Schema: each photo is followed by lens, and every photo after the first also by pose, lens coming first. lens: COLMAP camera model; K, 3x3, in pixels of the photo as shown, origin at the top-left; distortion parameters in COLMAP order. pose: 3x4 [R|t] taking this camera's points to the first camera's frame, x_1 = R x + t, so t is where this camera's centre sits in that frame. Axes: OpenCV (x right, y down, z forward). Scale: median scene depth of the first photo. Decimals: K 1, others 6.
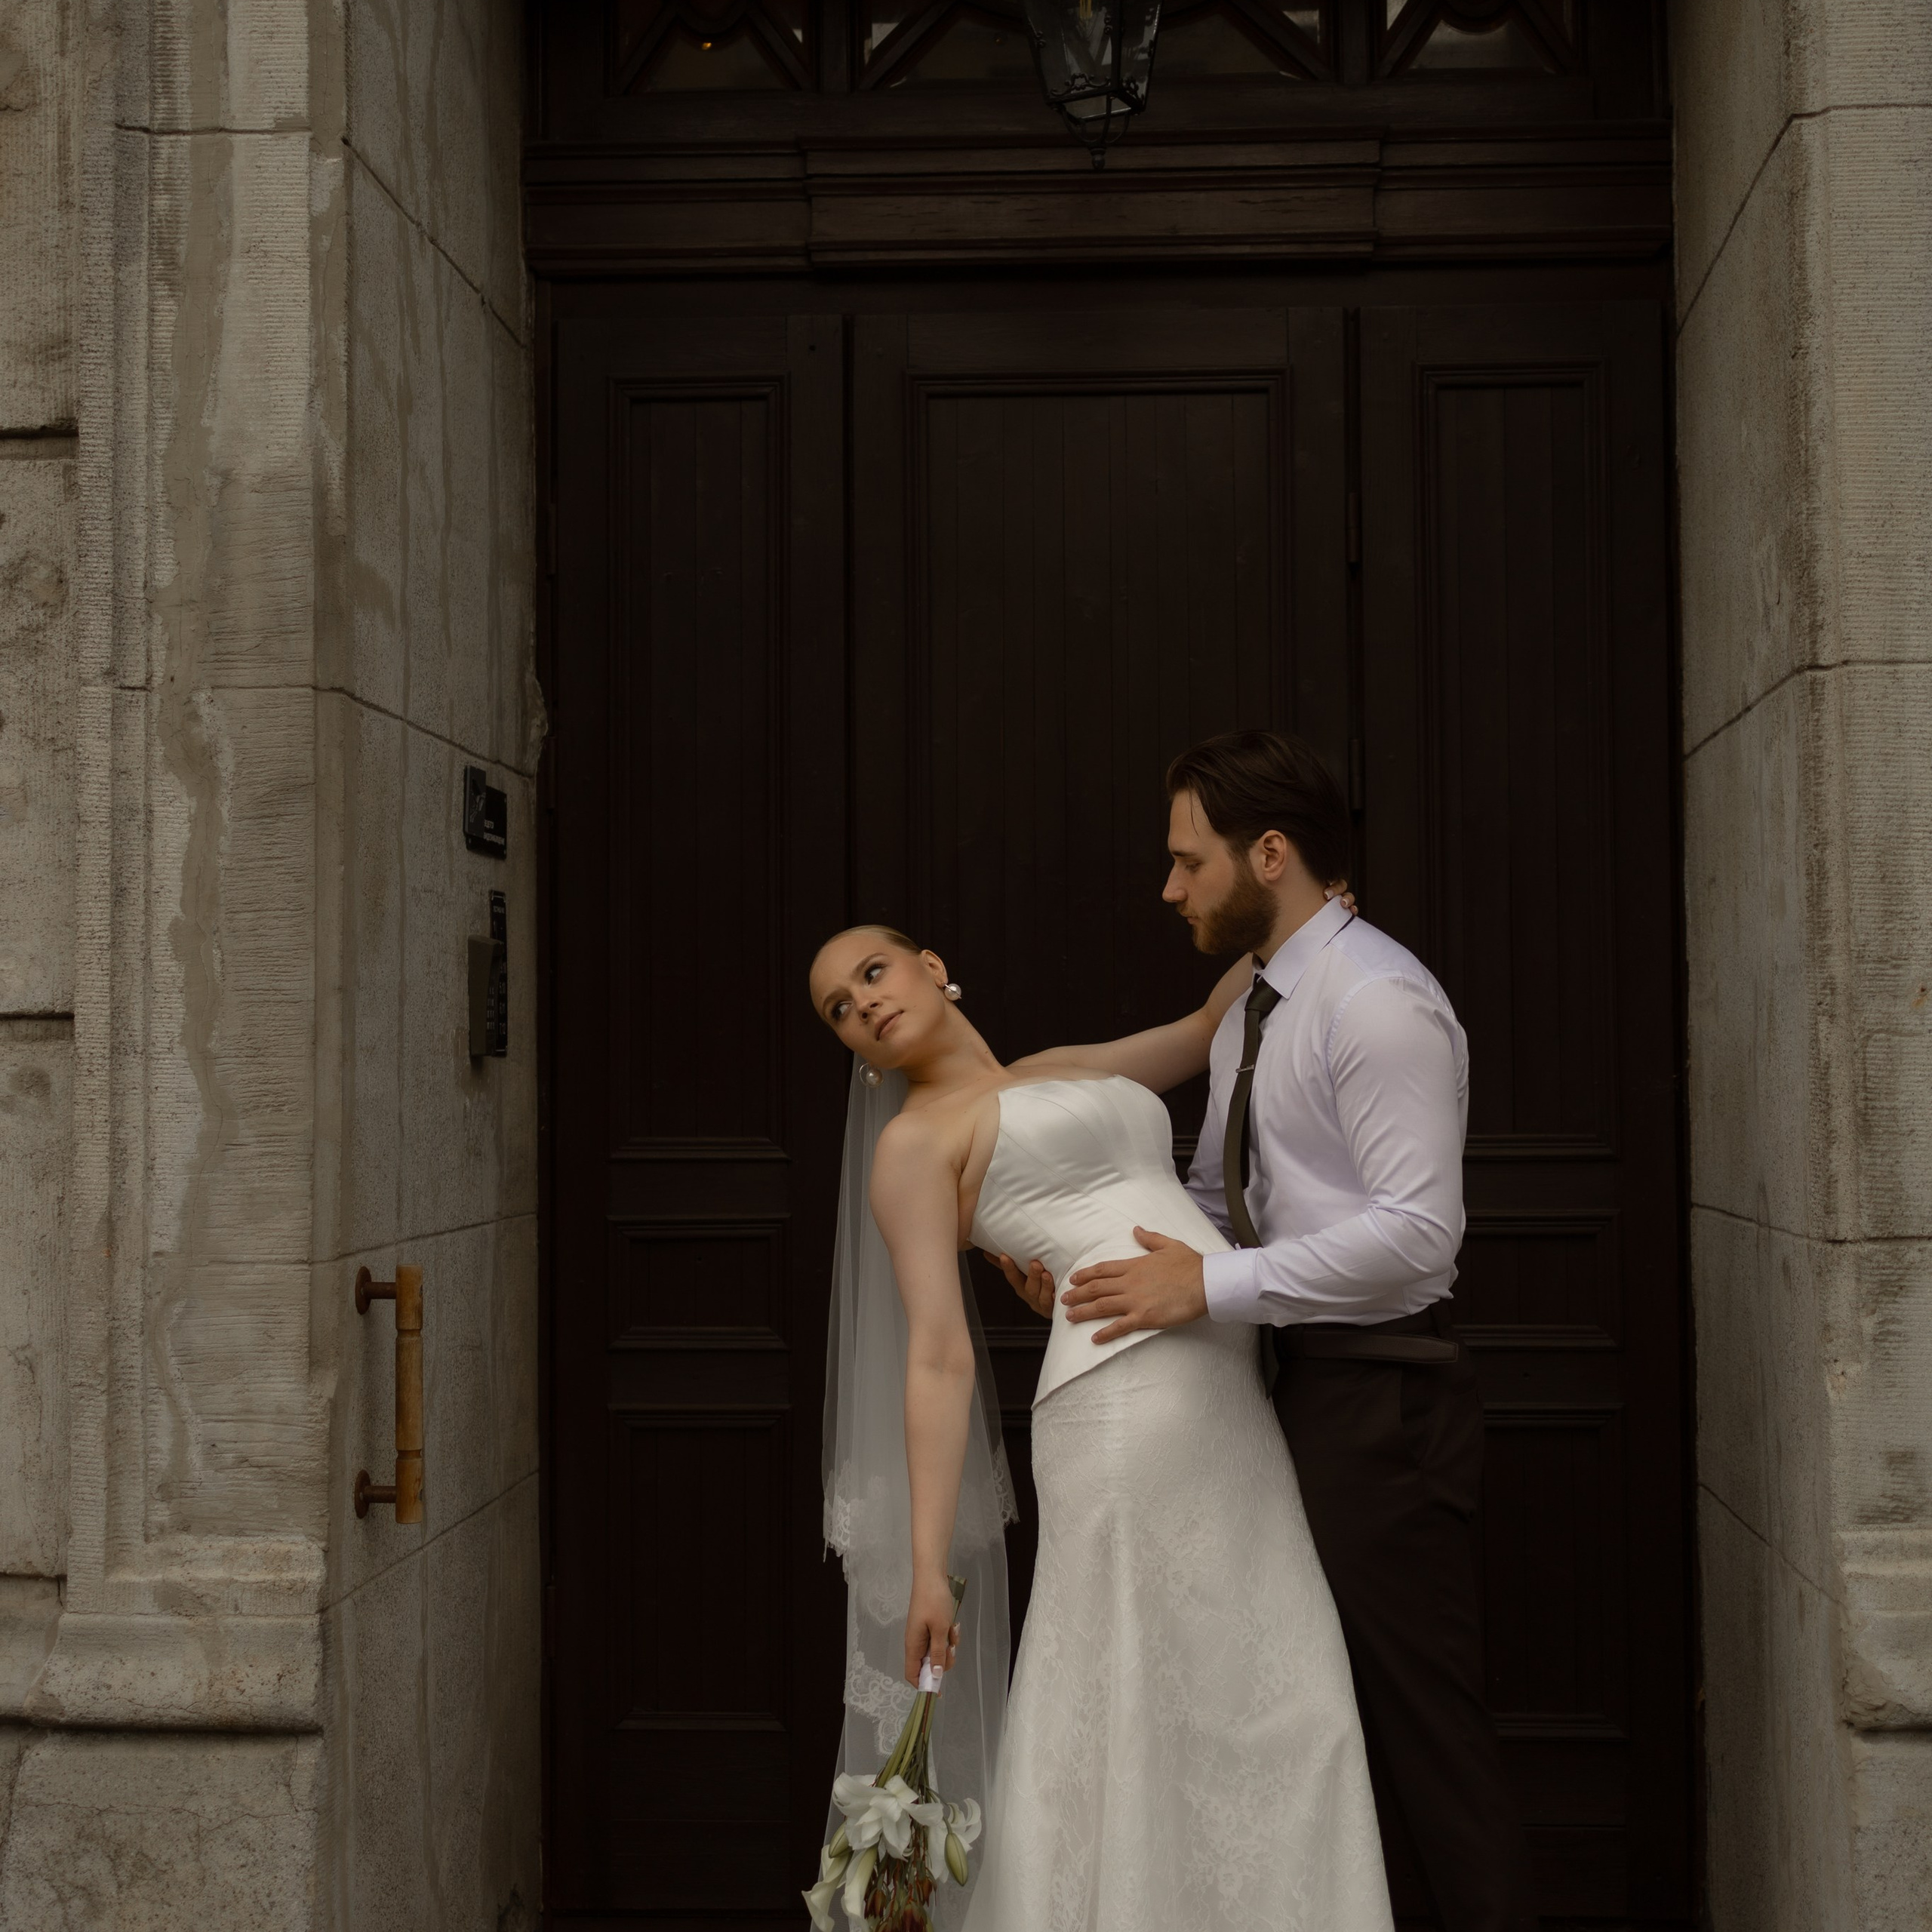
lens RADIAL K [[2754.5, 0, 956.6], [0, 2754.5, 967.1], [0, 0, 1]] dist [0.008296, -0.013909]
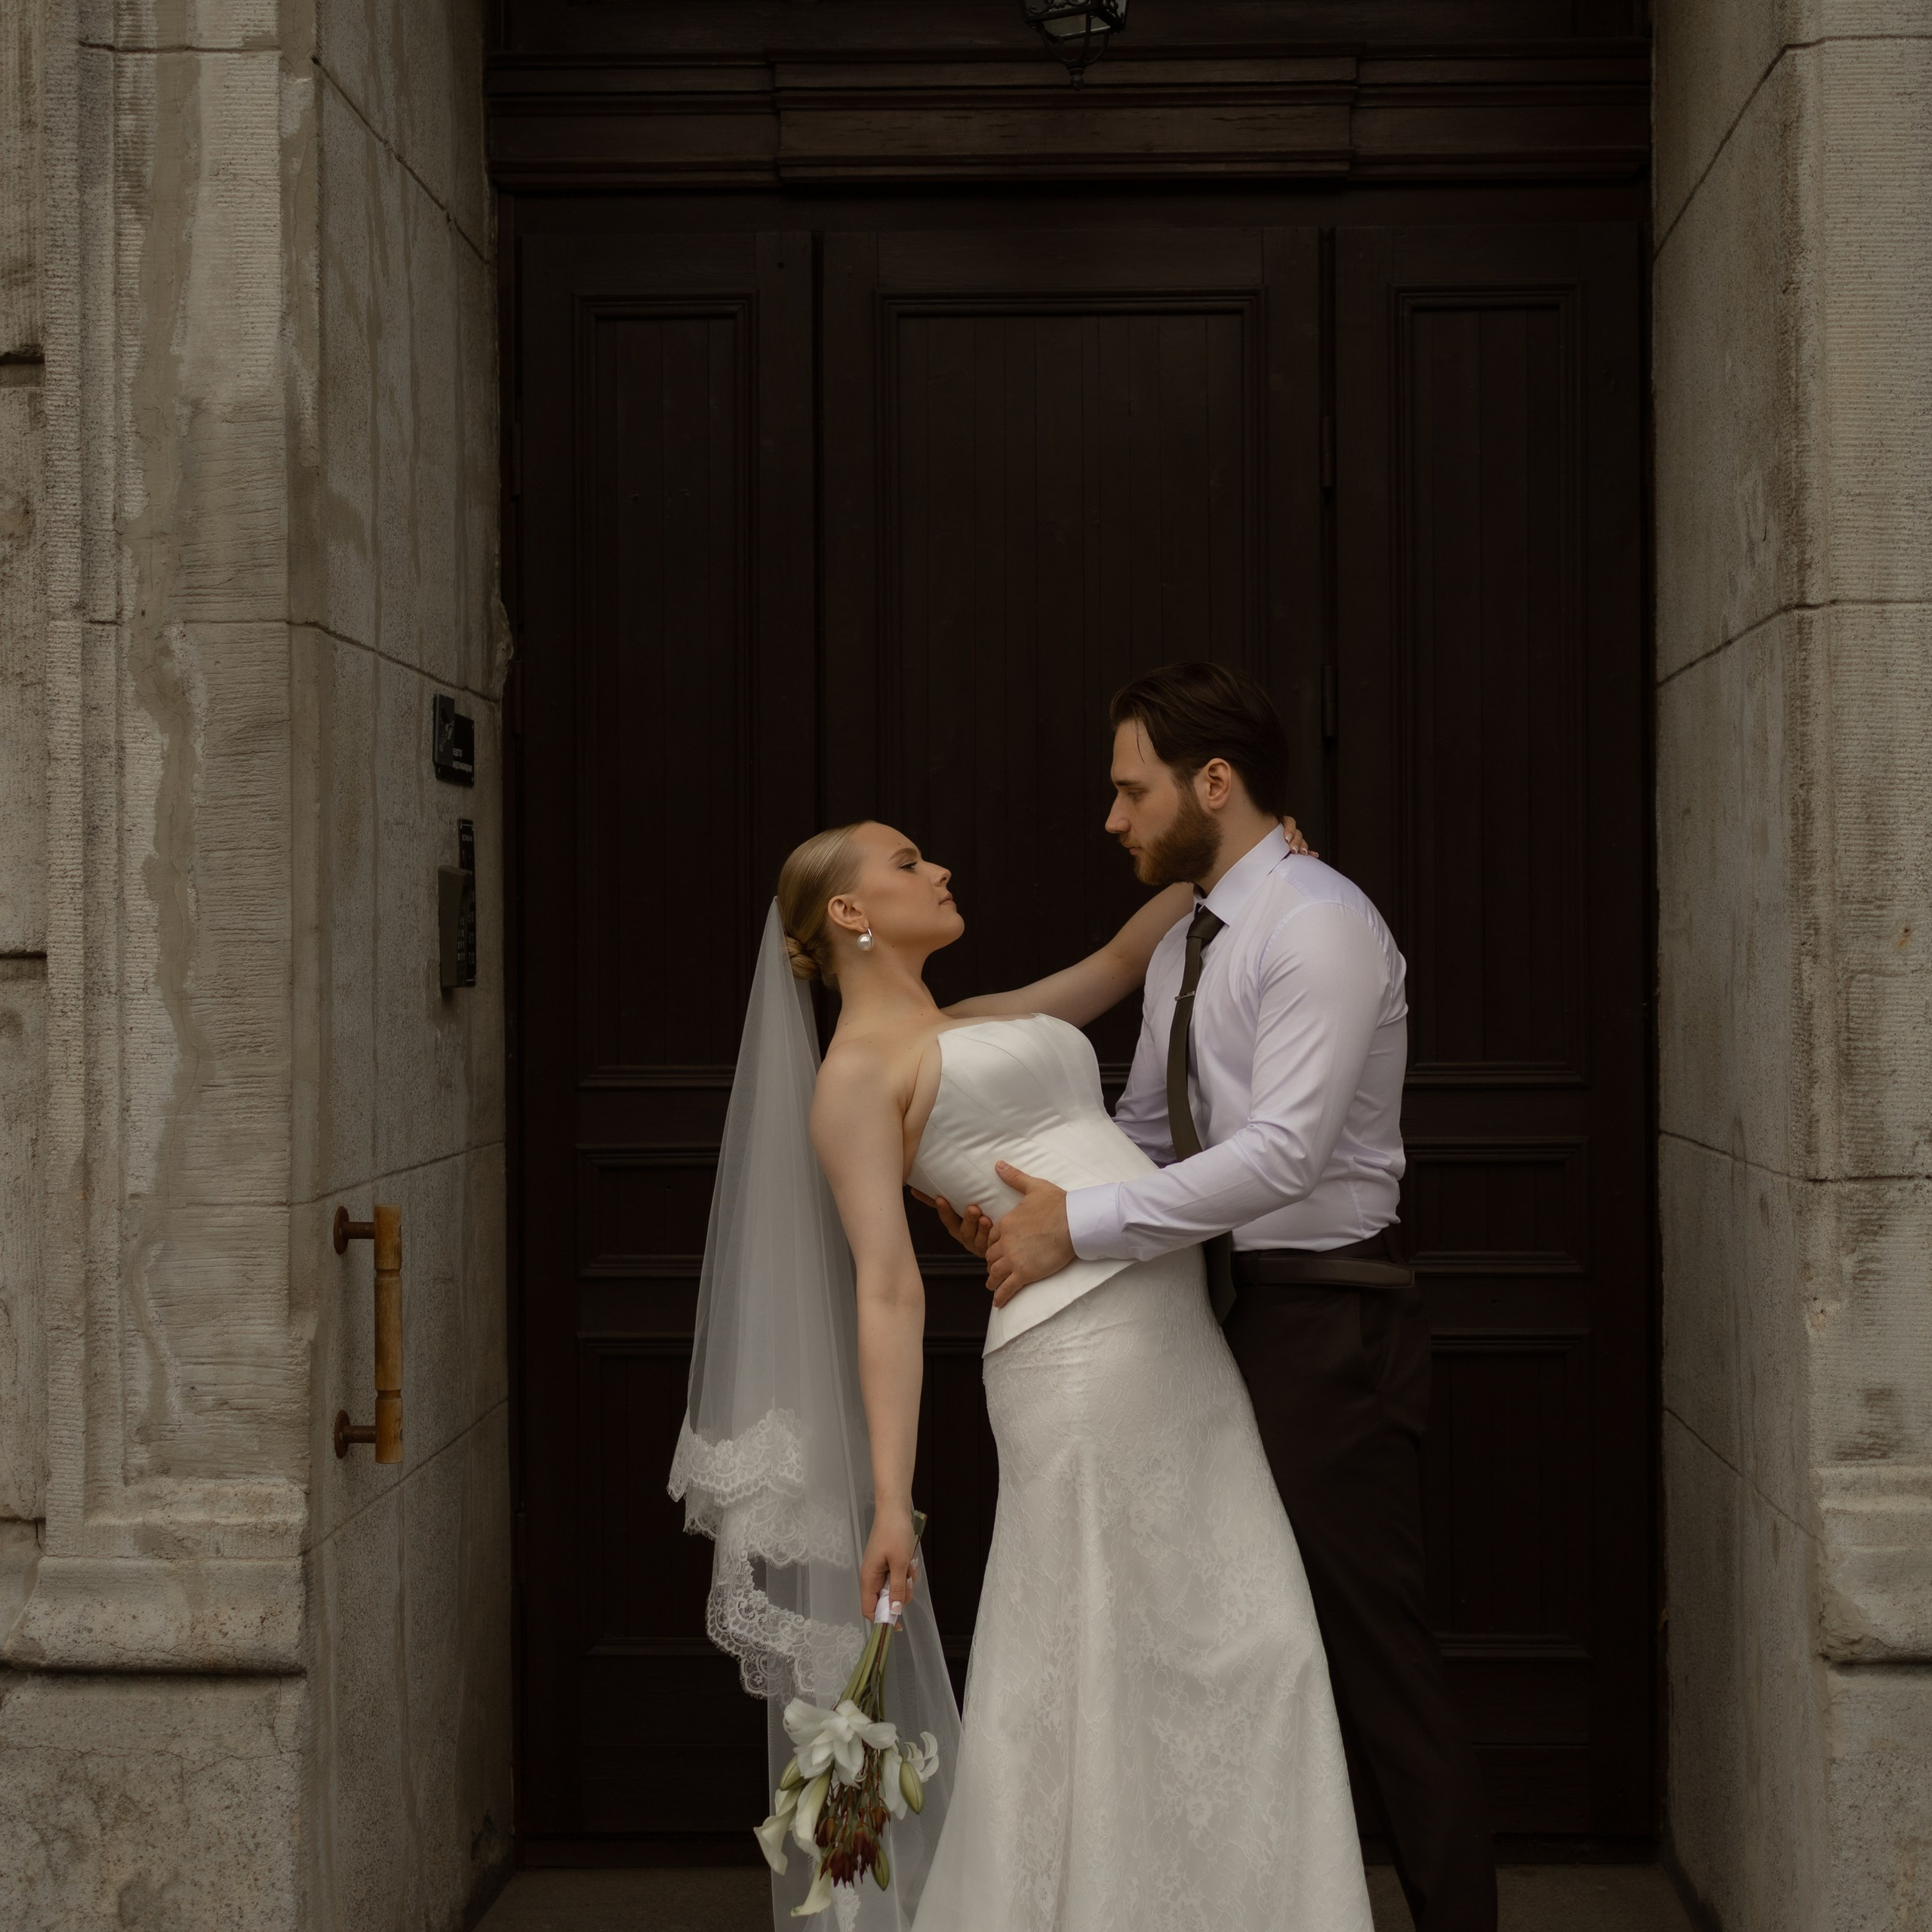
lens RADIAL K [[2750.3, 0, 931.1], [0, 2750.3, 939.4], [0, 0, 1]] dist [0.007273, -0.009394]
pose [[0.999725, -0.000012, 0.023457, -0.026703], [-0.000839, 0.999341, 0.036284, -0.024061], [-0.023442, -0.036293, 0.999066, 0.008879]]
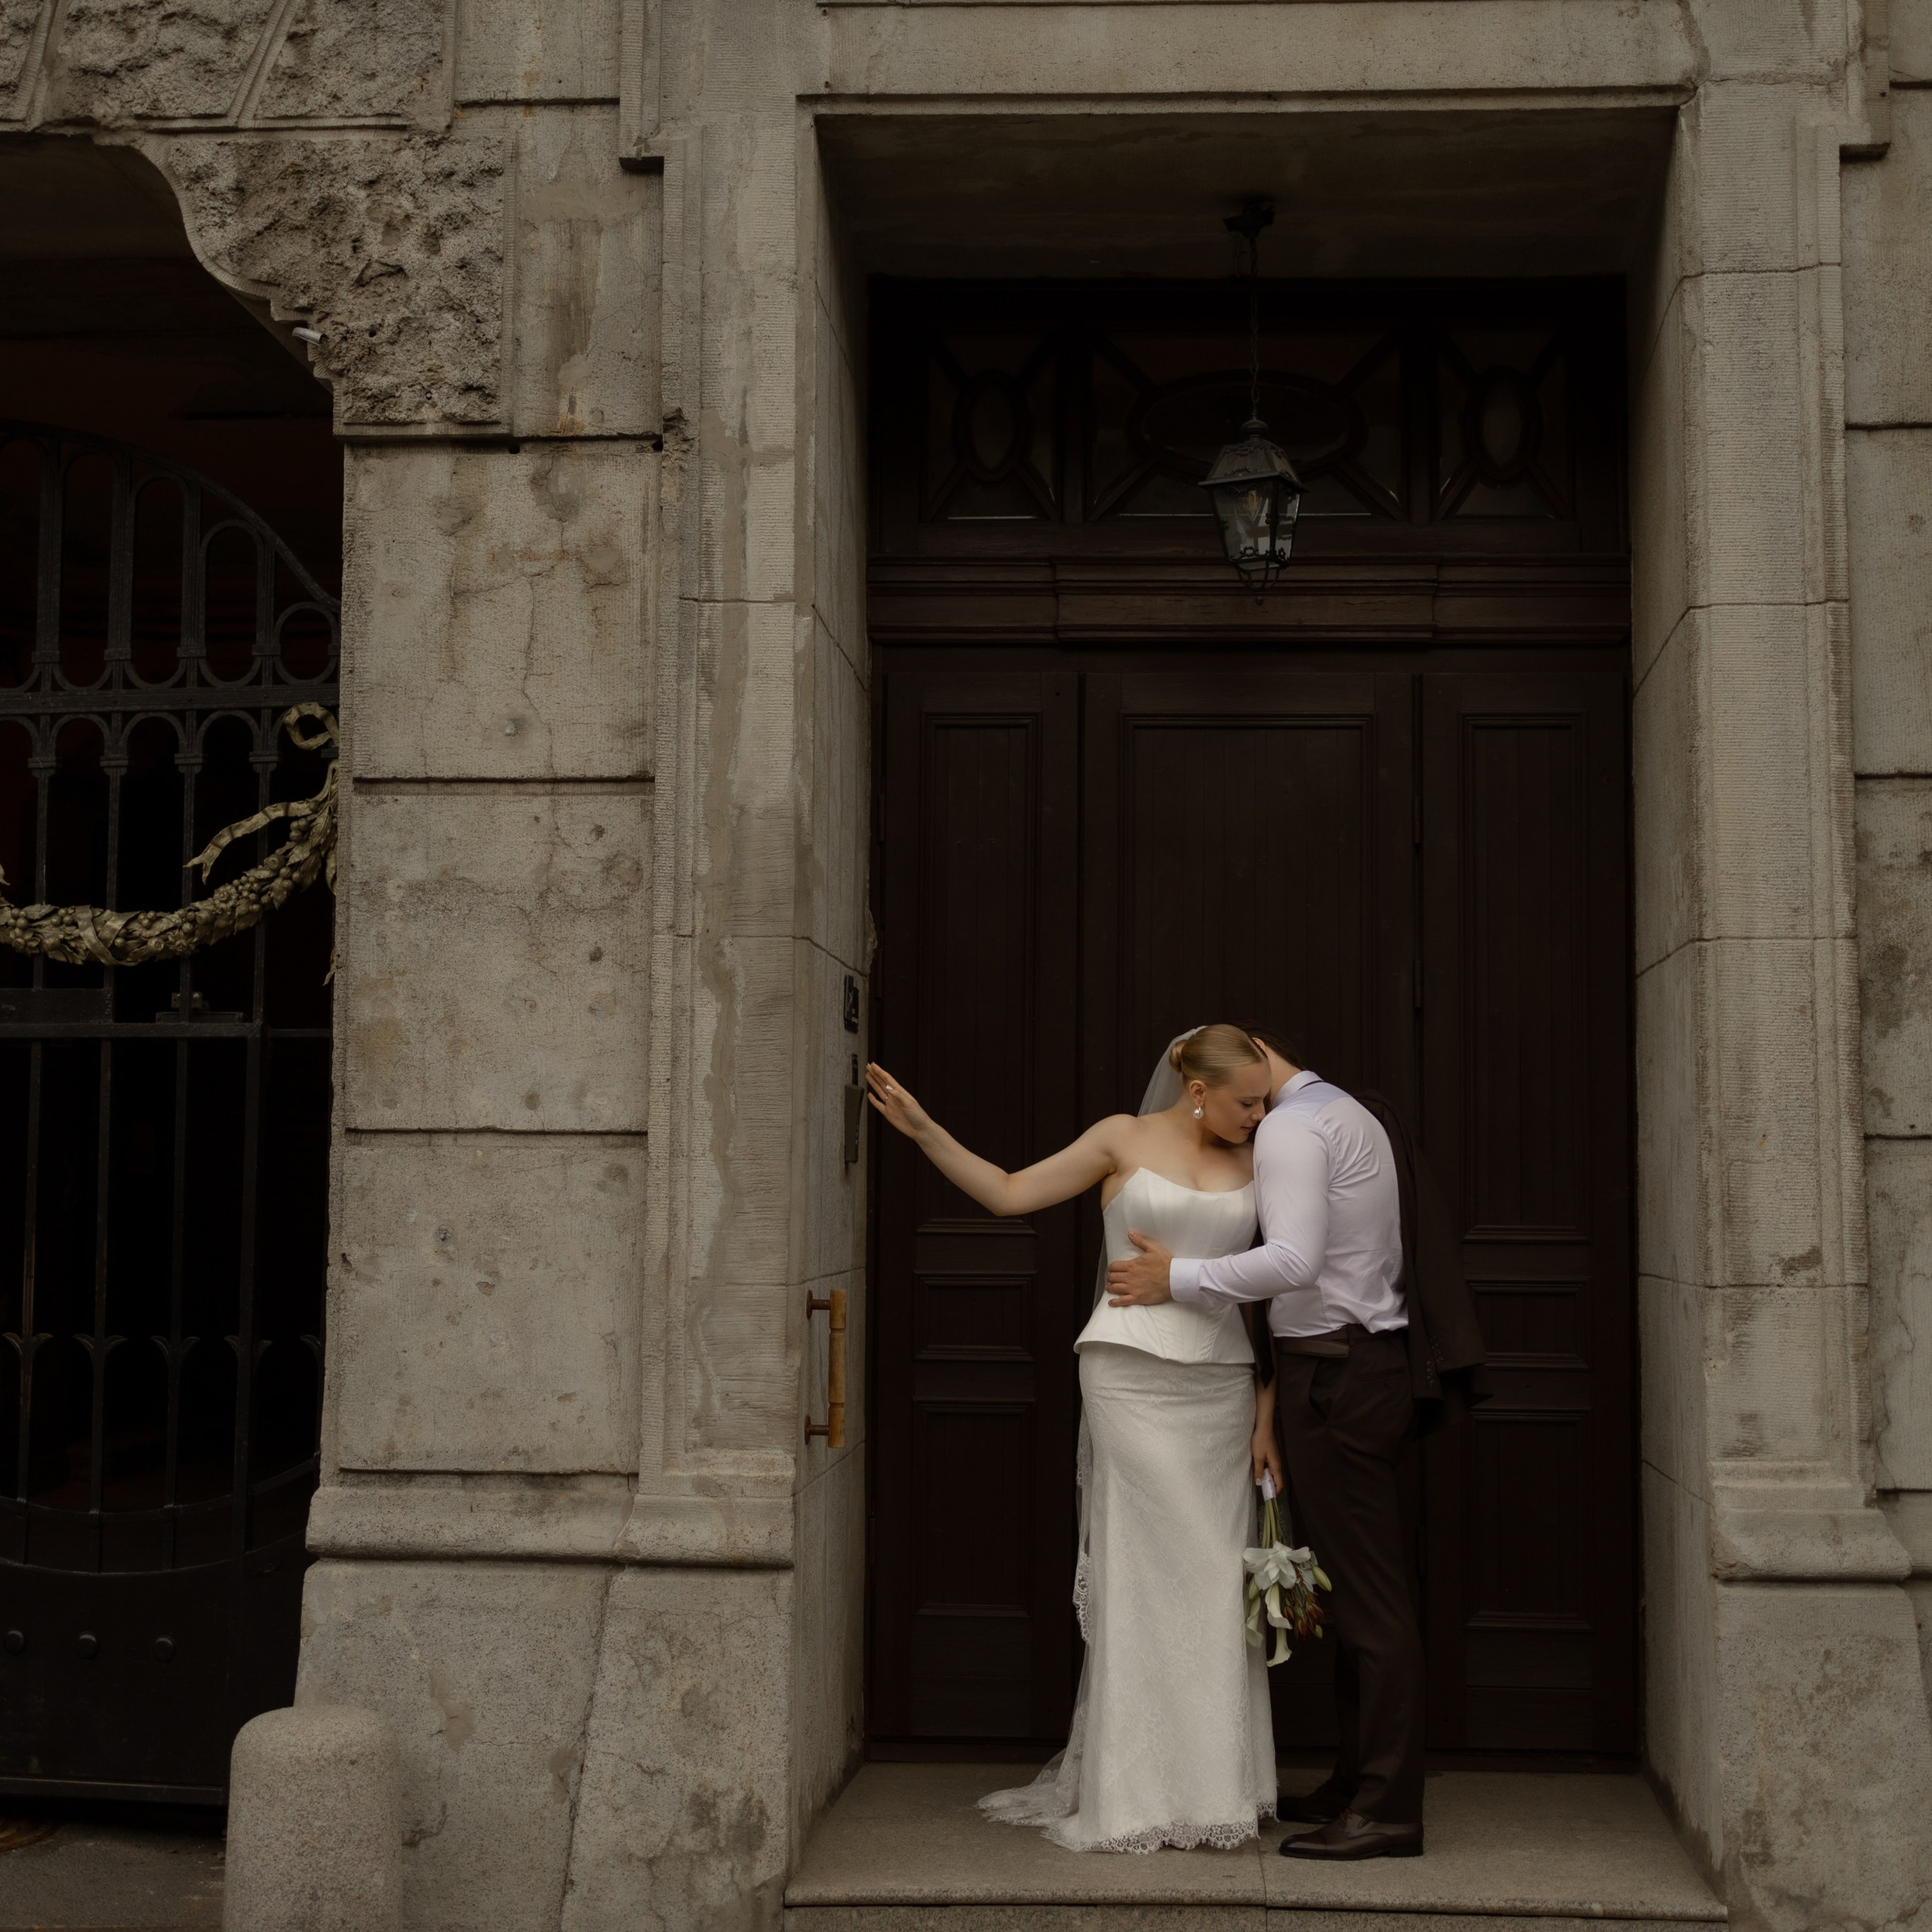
lens RADIAL K [[3387.0, 0, 824.3], [0, 3387.0, 931.1], [0, 0, 1]] dist [-0.004281, 0.011896]
pose [[0.999770, 0.015323, -0.014995, -0.183897], [-0.015908, 0.999084, -0.039721, -0.024457], [0.014373, 0.039950, 0.999098, -1.034050]]
